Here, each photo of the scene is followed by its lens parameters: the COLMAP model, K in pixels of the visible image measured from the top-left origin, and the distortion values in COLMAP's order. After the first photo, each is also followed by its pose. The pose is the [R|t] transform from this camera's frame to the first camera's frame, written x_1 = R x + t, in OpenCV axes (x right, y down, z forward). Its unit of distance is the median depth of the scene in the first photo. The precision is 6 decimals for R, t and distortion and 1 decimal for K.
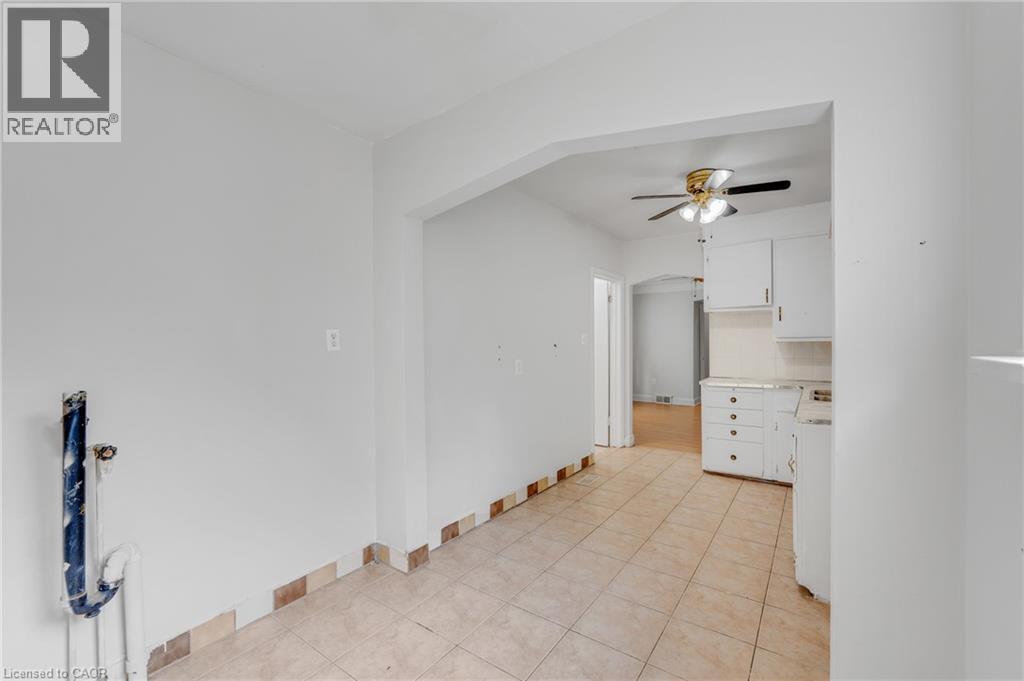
lens RADIAL K [[425.7, 0, 518.0], [0, 425.7, 334.2], [0, 0, 1]] dist [0.001390, 0.000253]
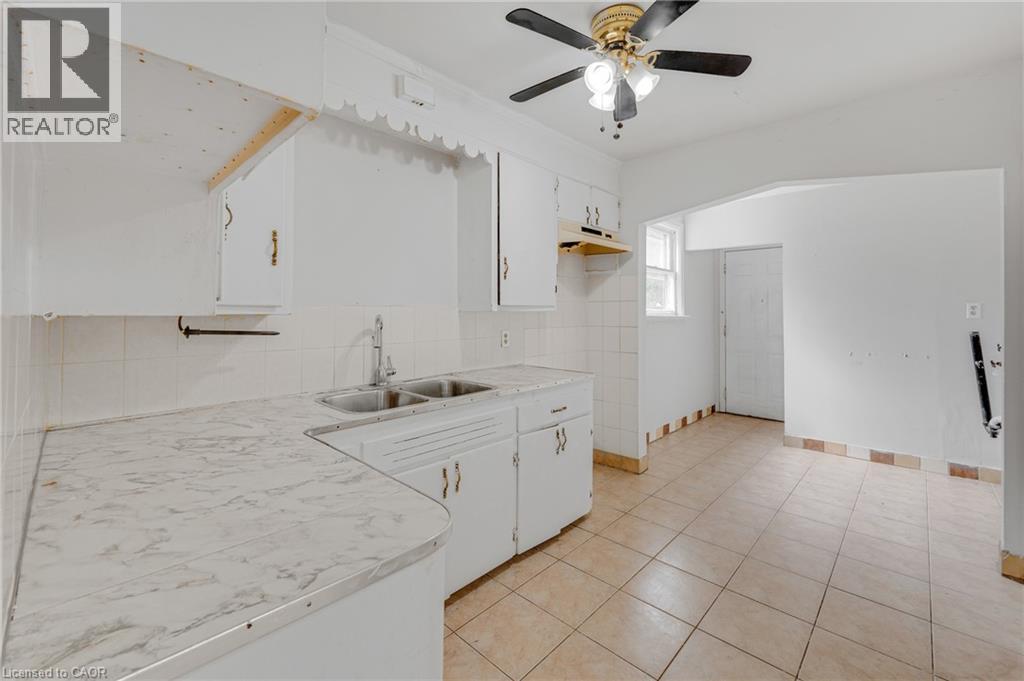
lens RADIAL K [[425.7, 0, 518.0], [0, 425.7, 334.2], [0, 0, 1]] dist [0.001390, 0.000253]
pose [[-0.990529, -0.000301, 0.137305, 0.693985], [0.002912, 0.999727, 0.023197, 0.050480], [-0.137274, 0.023377, -0.990257, 2.204318]]
